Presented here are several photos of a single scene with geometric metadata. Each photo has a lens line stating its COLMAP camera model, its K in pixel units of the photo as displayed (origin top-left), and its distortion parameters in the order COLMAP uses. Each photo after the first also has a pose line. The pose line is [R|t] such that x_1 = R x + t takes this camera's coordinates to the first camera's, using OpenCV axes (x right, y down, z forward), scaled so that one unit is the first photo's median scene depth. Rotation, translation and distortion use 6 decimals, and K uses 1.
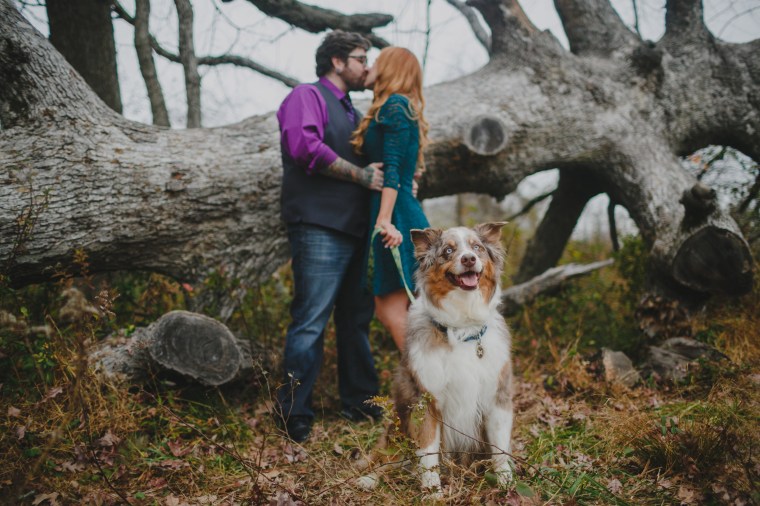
lens RADIAL K [[779.3, 0, 380.4], [0, 779.3, 250.4], [0, 0, 1]] dist [-0.053011, 0.000000]
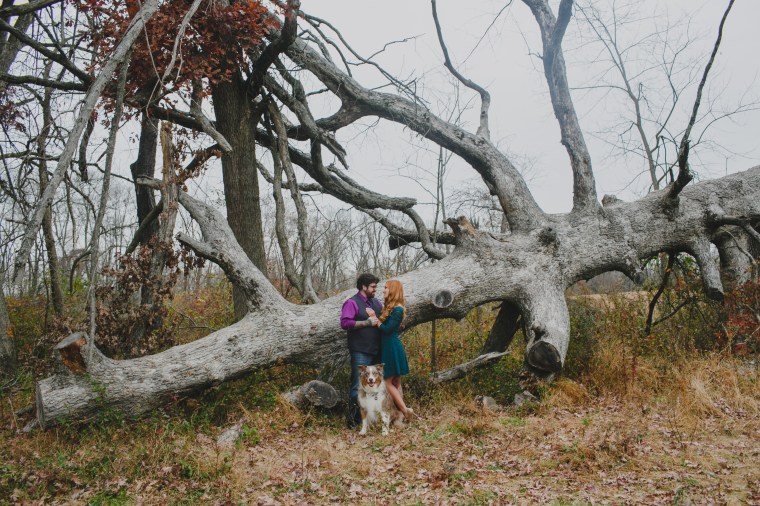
lens RADIAL K [[779.3, 0, 378.8], [0, 779.3, 255.8], [0, 0, 1]] dist [-0.053011, 0.000000]
pose [[0.995604, -0.002714, -0.093628, 0.163075], [-0.000156, 0.999531, -0.030633, -0.203996], [0.093668, 0.030513, 0.995136, -1.262896]]
